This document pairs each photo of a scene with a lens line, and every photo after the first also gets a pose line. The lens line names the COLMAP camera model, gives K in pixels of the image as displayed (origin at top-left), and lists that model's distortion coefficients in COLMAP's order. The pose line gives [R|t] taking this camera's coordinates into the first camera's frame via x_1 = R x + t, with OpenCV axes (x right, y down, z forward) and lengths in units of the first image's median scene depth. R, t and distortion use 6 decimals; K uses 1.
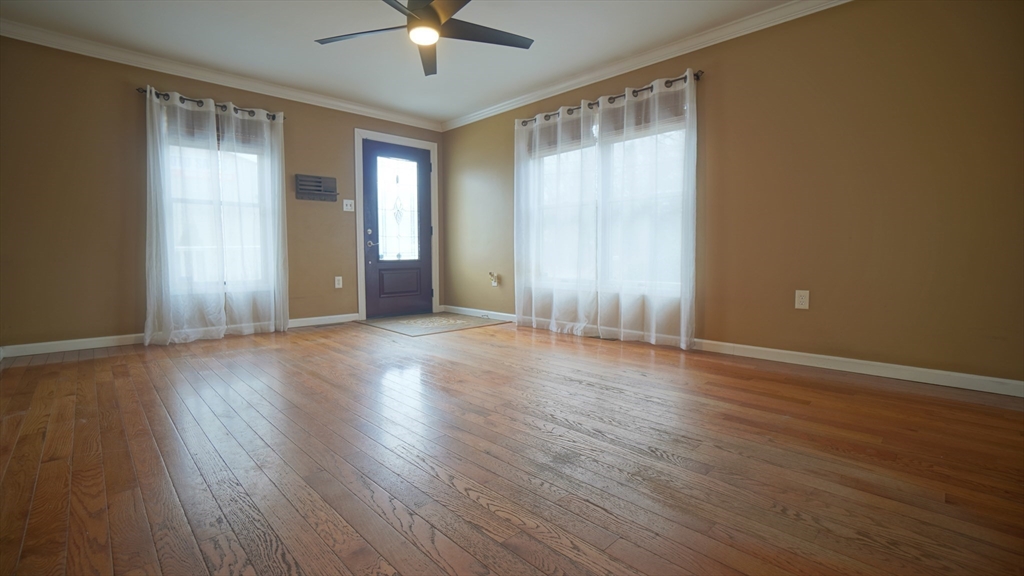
lens RADIAL K [[455.0, 0, 497.2], [0, 455.0, 286.8], [0, 0, 1]] dist [-0.057930, 0.018823]
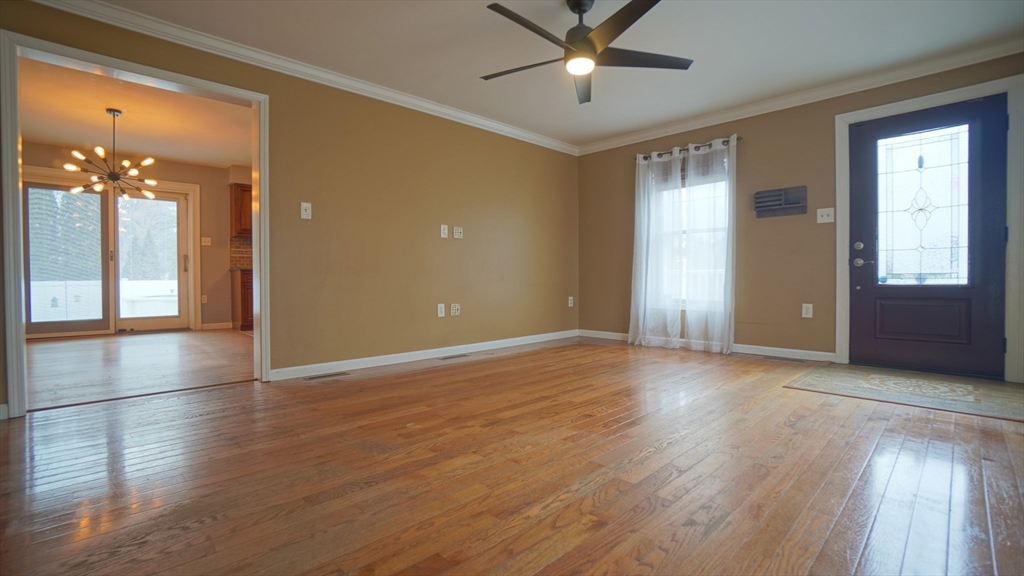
lens RADIAL K [[455.0, 0, 504.5], [0, 455.0, 289.0], [0, 0, 1]] dist [-0.057930, 0.018823]
pose [[0.010750, 0.023629, -0.999663, 0.446491], [-0.065301, 0.997603, 0.022878, -0.031222], [0.997808, 0.065033, 0.012267, 0.430332]]
